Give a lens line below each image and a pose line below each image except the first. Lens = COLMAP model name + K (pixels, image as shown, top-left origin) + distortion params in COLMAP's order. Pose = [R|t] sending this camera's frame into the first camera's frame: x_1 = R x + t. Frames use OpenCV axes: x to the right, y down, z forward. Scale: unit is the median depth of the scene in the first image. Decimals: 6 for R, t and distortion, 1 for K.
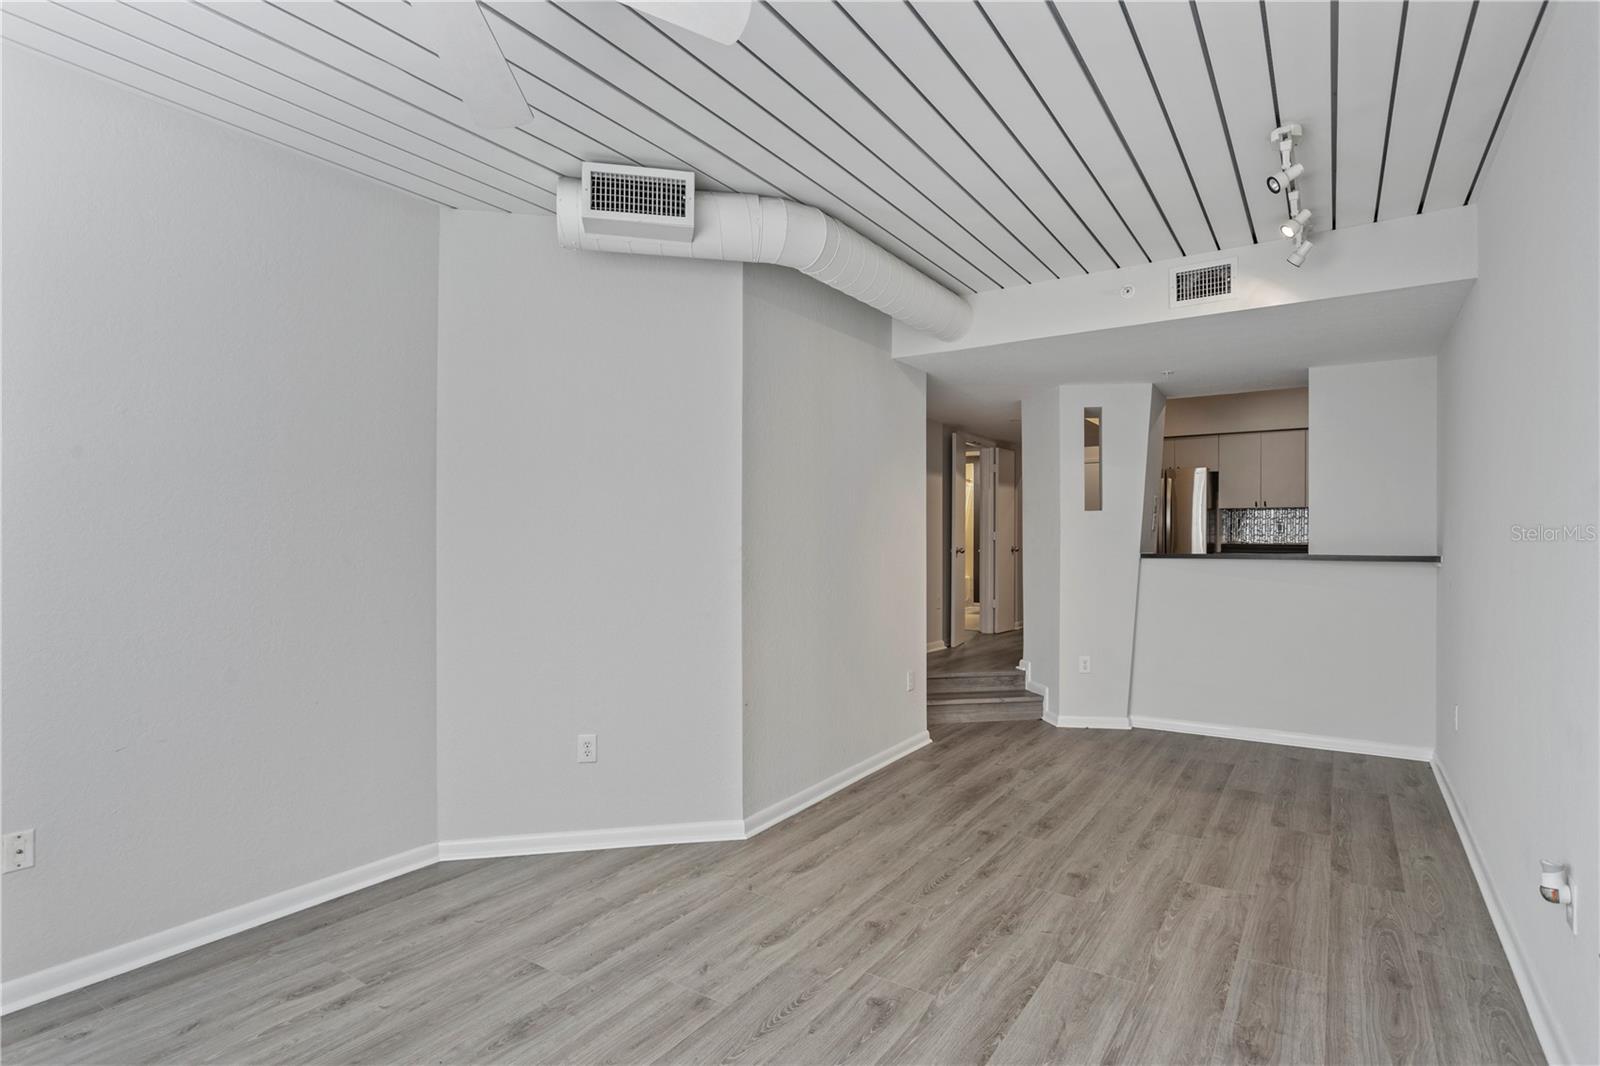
lens RADIAL K [[794.9, 0, 804.1], [0, 794.9, 545.6], [0, 0, 1]] dist [-0.009182, 0.001114]
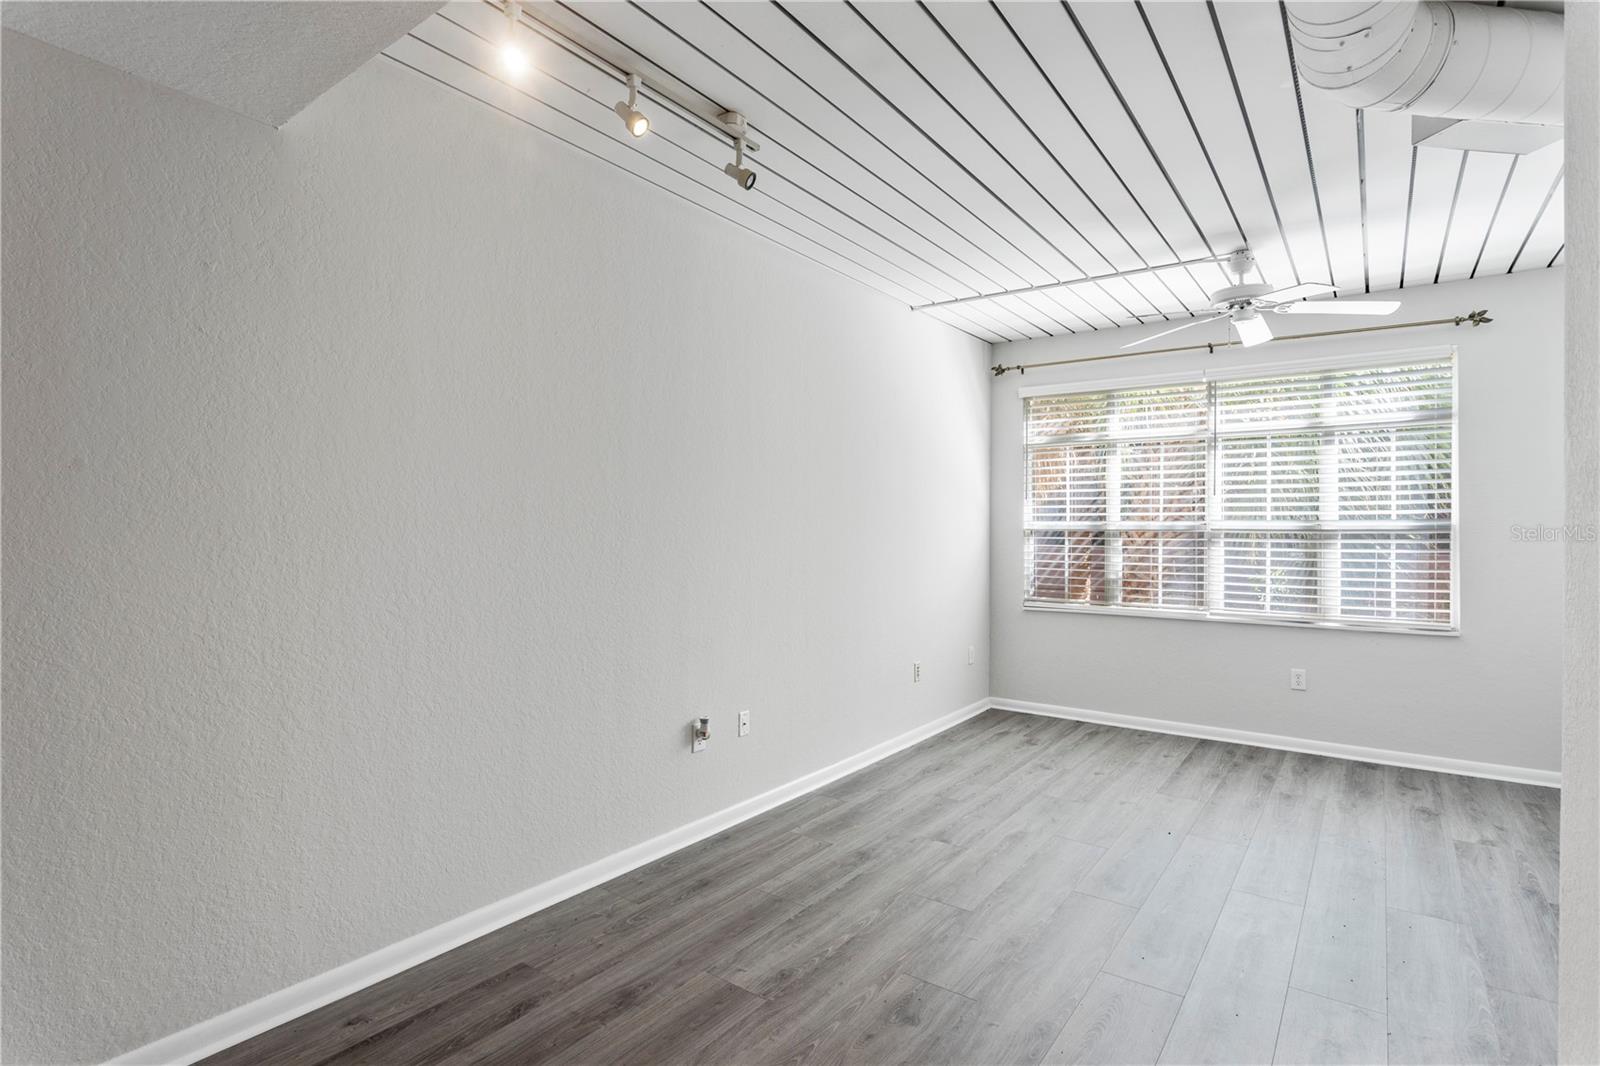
lens RADIAL K [[795.0, 0, 805.8], [0, 795.0, 525.2], [0, 0, 1]] dist [-0.008973, 0.000675]
pose [[-0.999422, -0.003777, 0.033790, 0.423387], [-0.003746, 0.999993, 0.000958, -0.015840], [-0.033793, 0.000831, -0.999428, 1.745923]]
